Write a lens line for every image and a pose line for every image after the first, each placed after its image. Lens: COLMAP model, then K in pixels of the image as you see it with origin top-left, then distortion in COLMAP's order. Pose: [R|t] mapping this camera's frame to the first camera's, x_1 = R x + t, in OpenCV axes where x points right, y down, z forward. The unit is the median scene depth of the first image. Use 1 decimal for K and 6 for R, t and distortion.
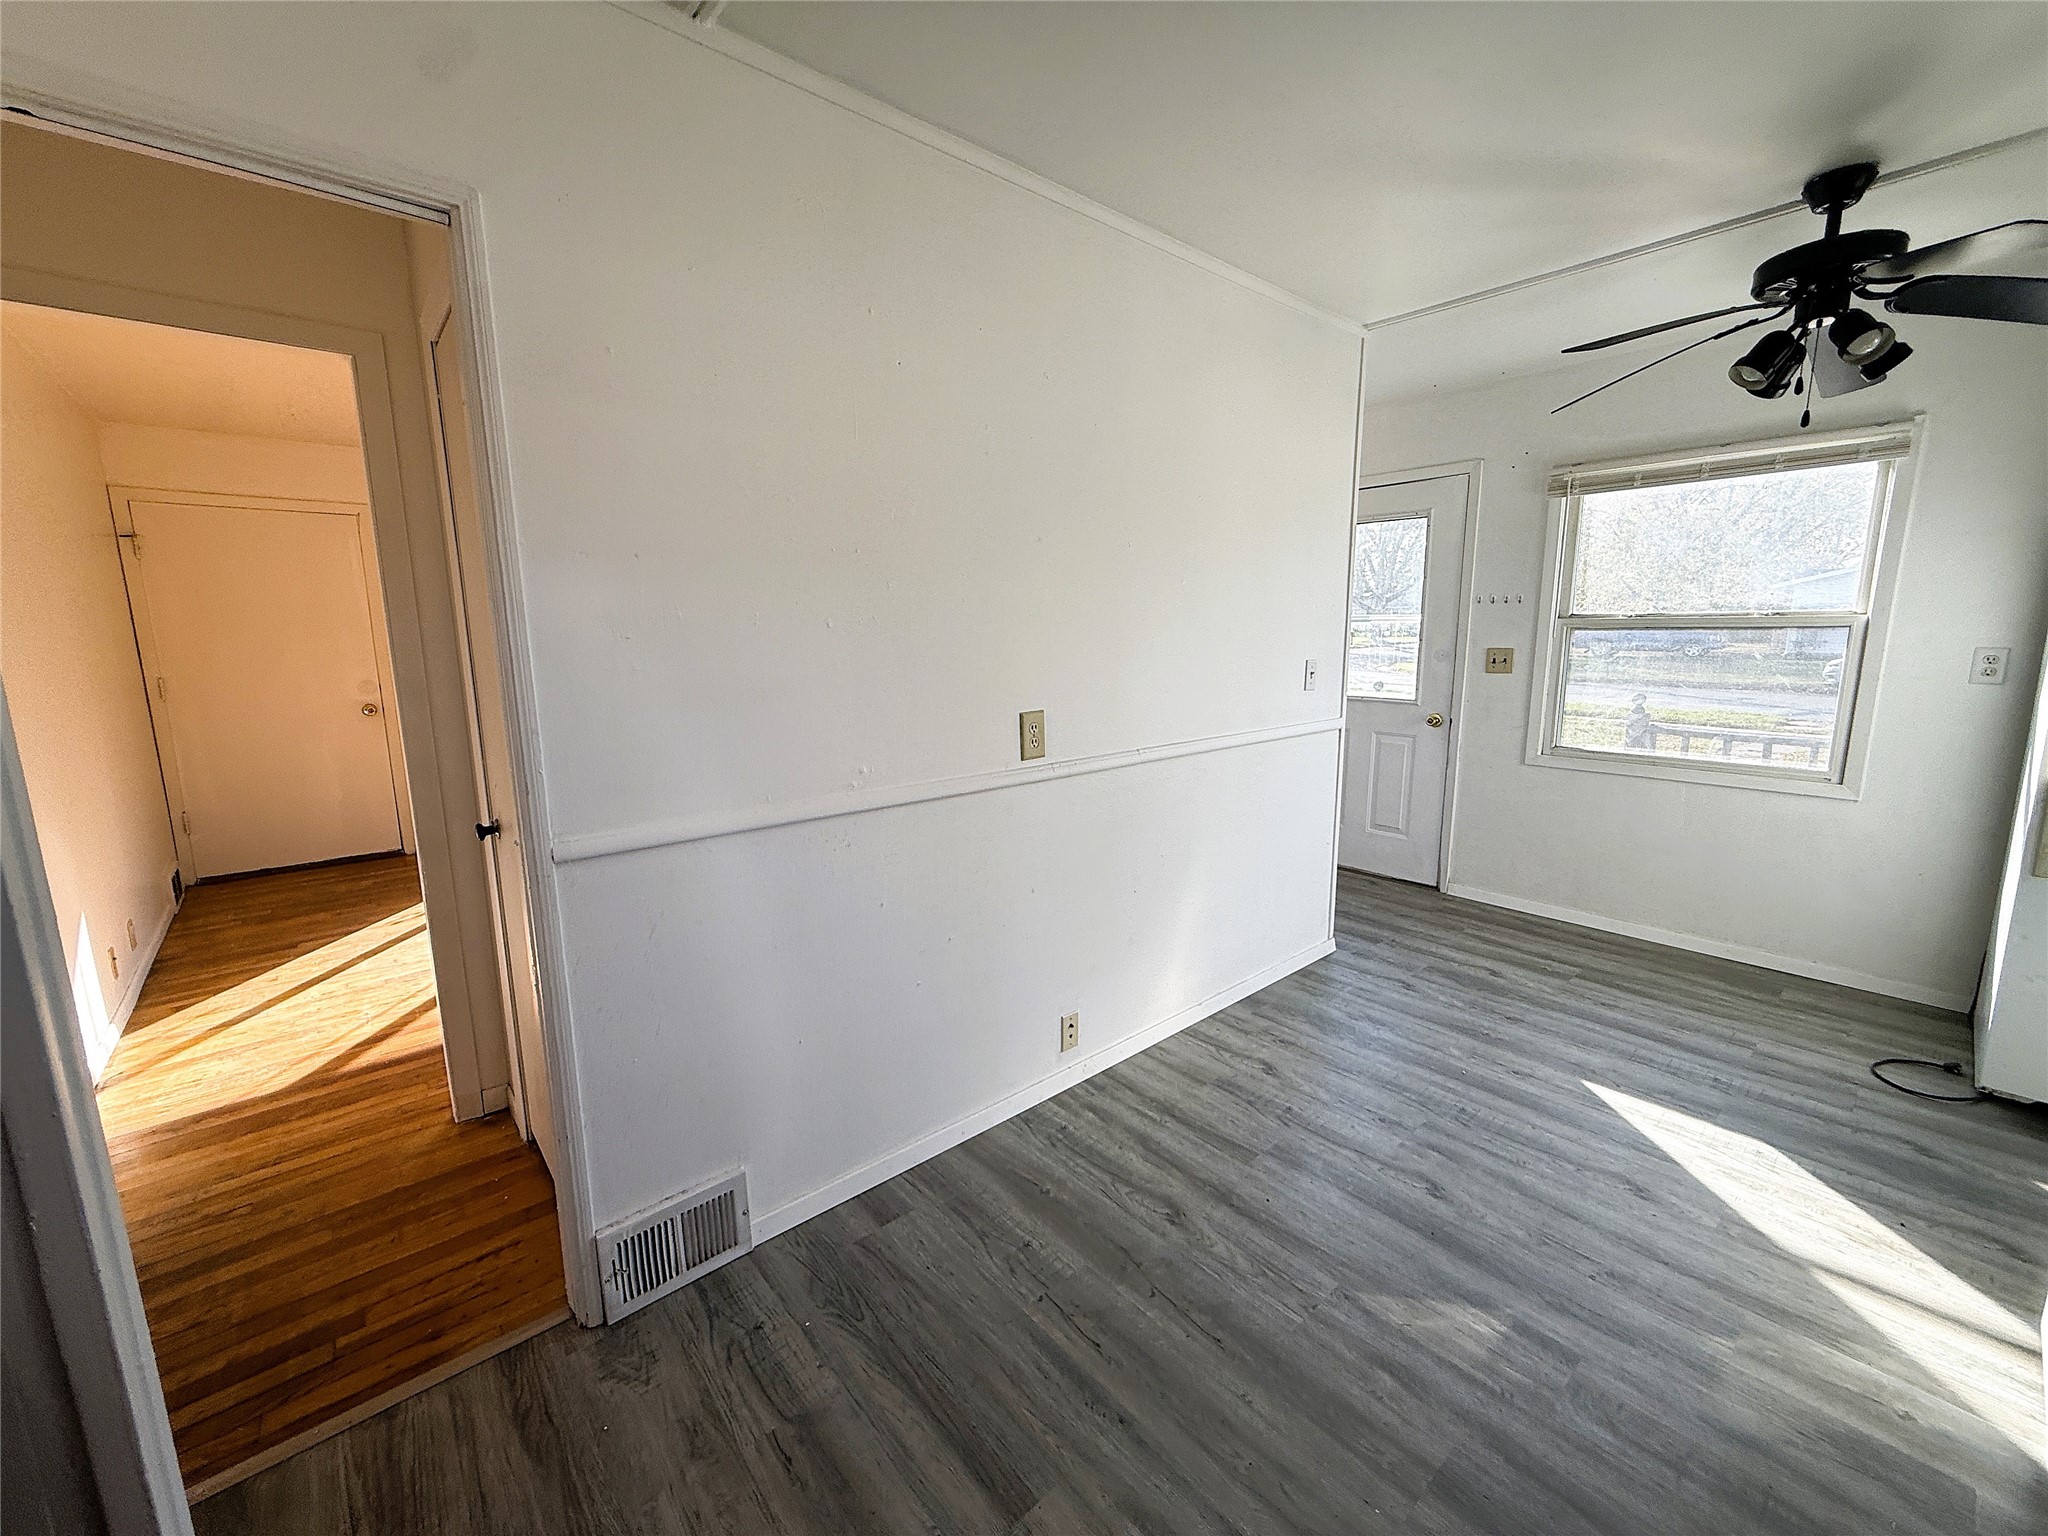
lens RADIAL K [[820.0, 0, 1017.6], [0, 820.0, 766.6], [0, 0, 1]] dist [0.000548, 0.000691]
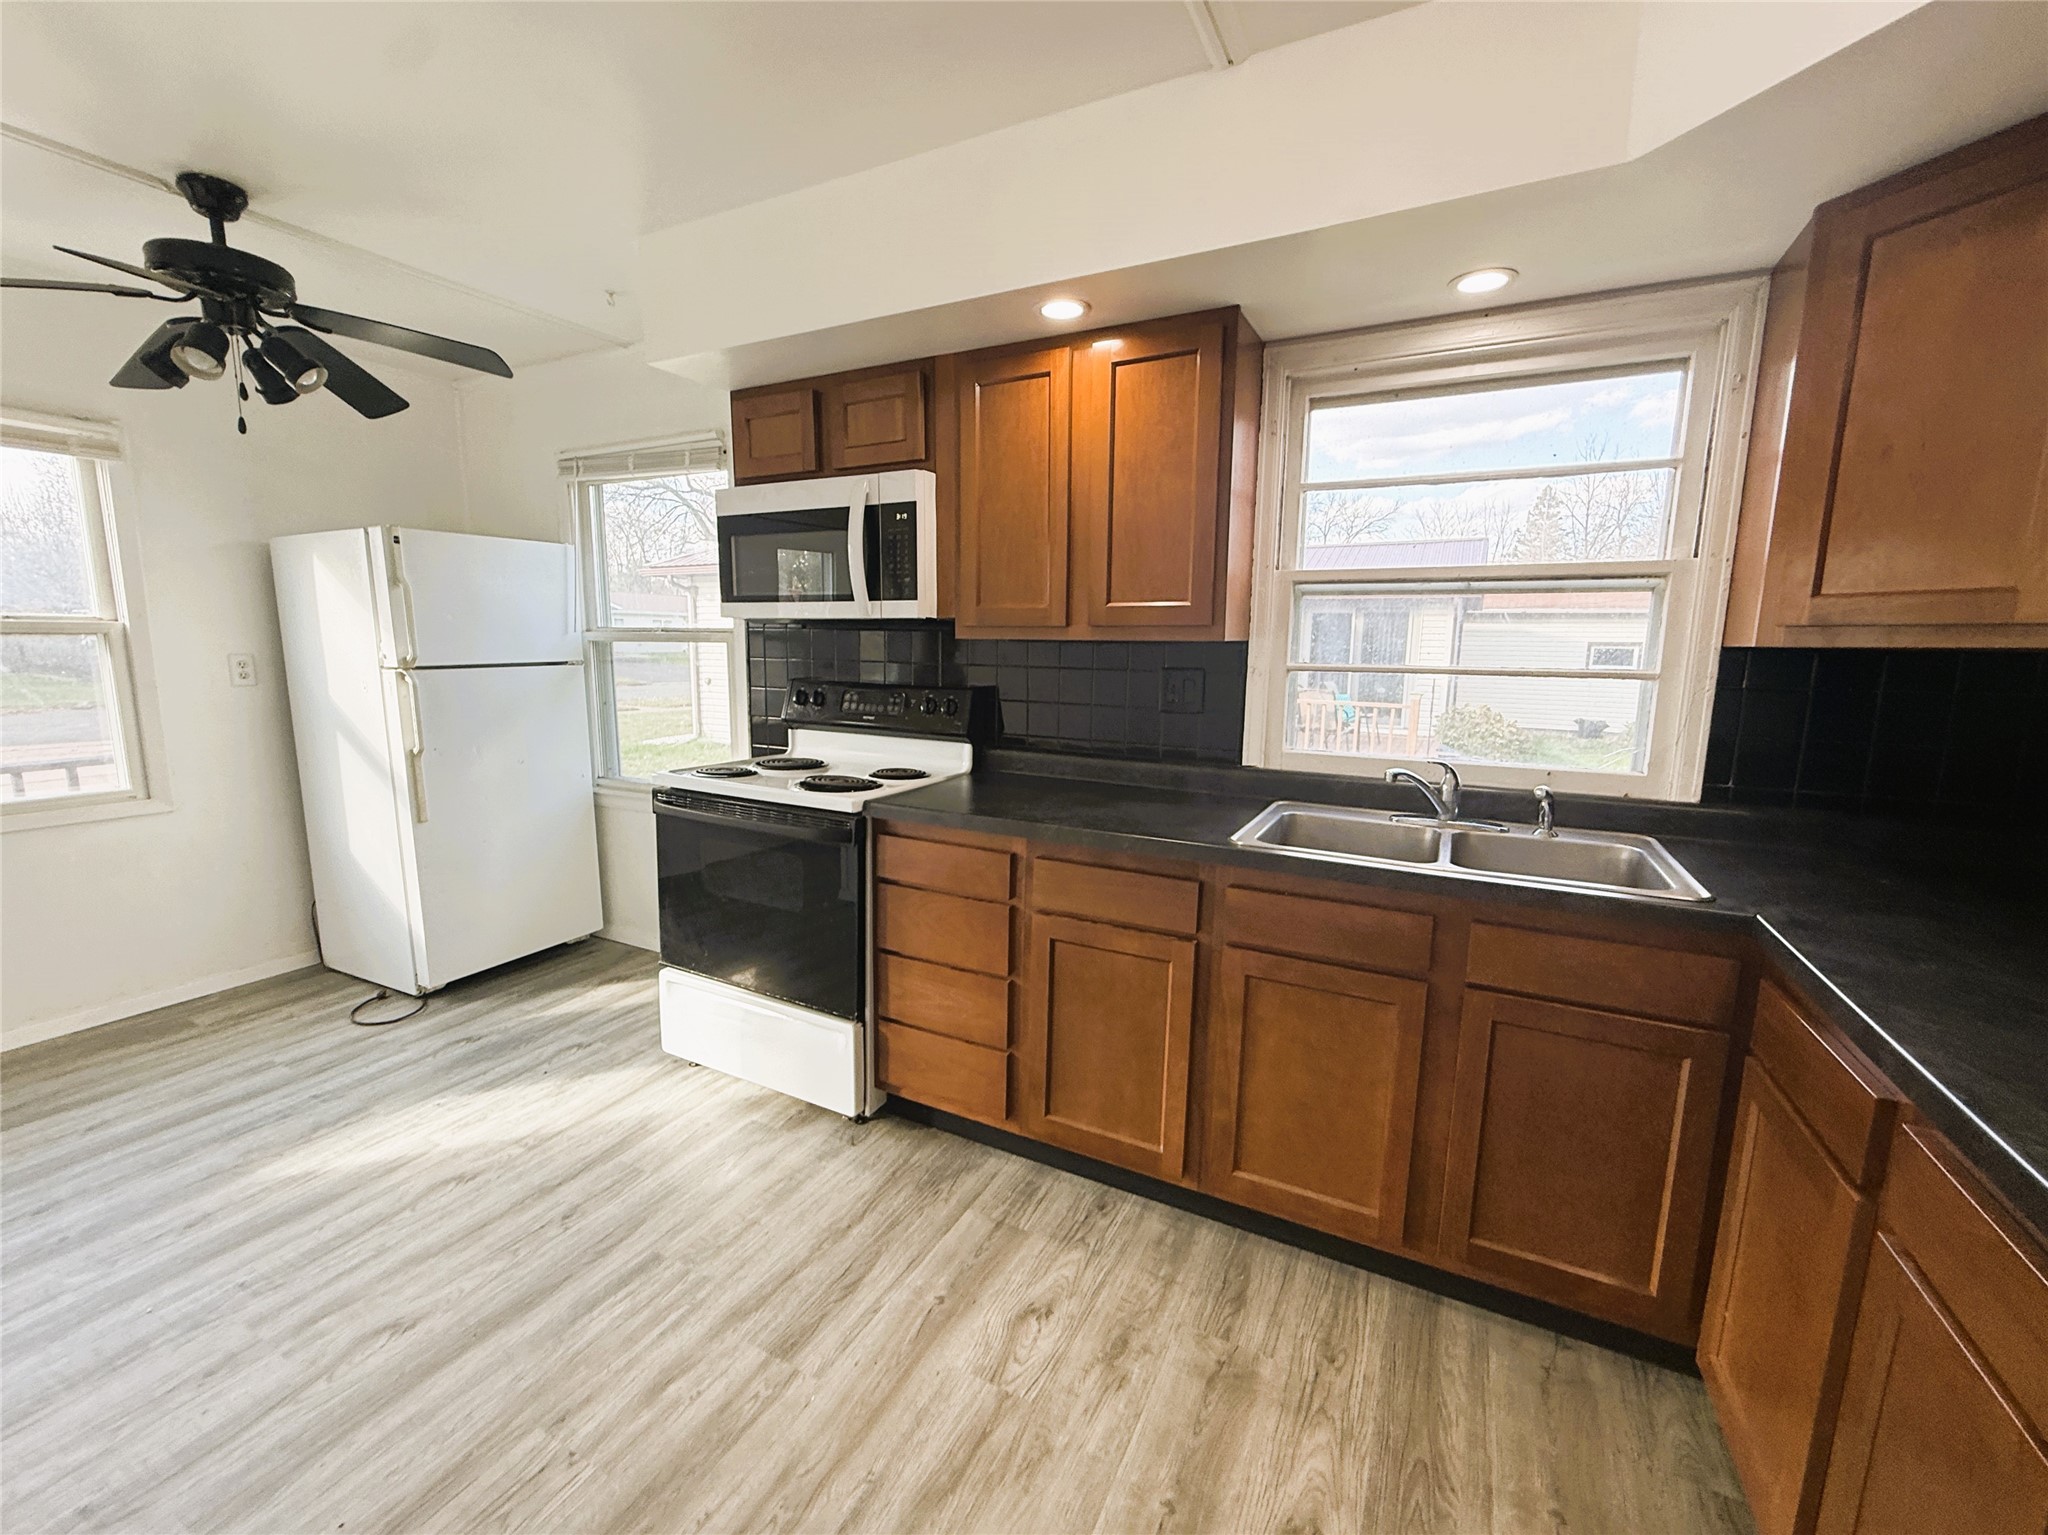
lens RADIAL K [[847.2, 0, 1015.3], [0, 847.2, 767.0], [0, 0, 1]] dist [0.000304, 0.000431]
pose [[-0.365435, -0.136832, 0.920725, -0.322188], [0.150055, 0.967540, 0.203346, -0.076656], [-0.918663, 0.212469, -0.333041, 0.475122]]
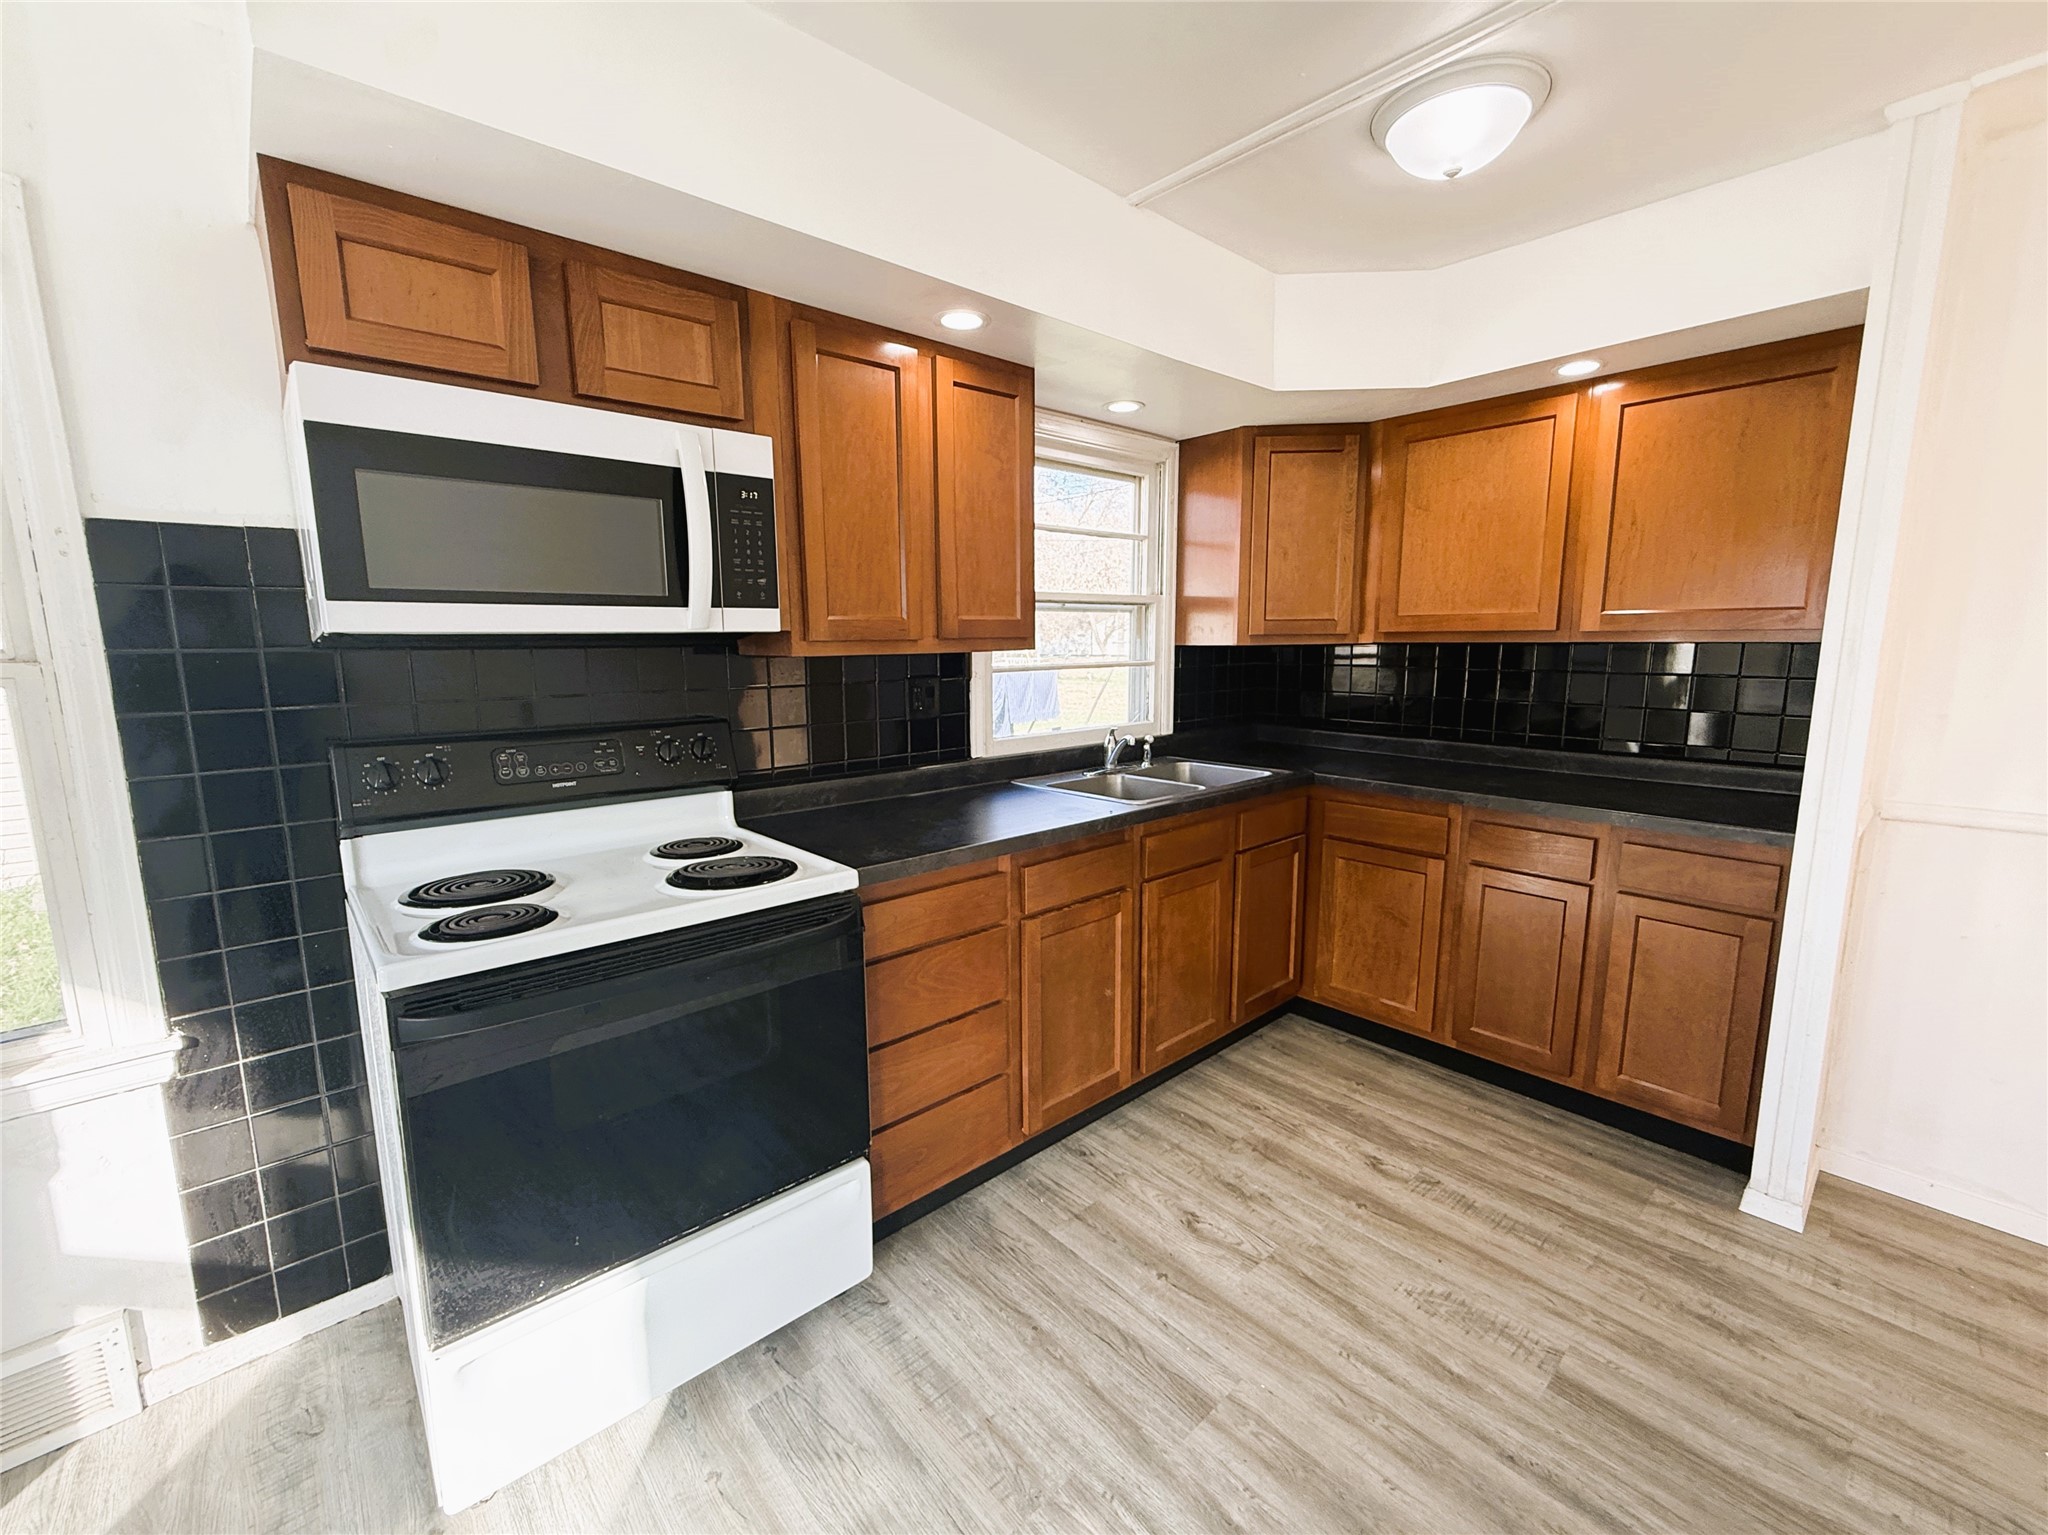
lens RADIAL K [[847.2, 0, 1015.3], [0, 847.2, 767.0], [0, 0, 1]] dist [0.000304, 0.000431]
pose [[-0.999722, 0.015911, -0.017424, 0.407062], [0.009526, 0.947751, 0.318869, -0.179201], [0.021587, 0.318615, -0.947639, 0.945068]]
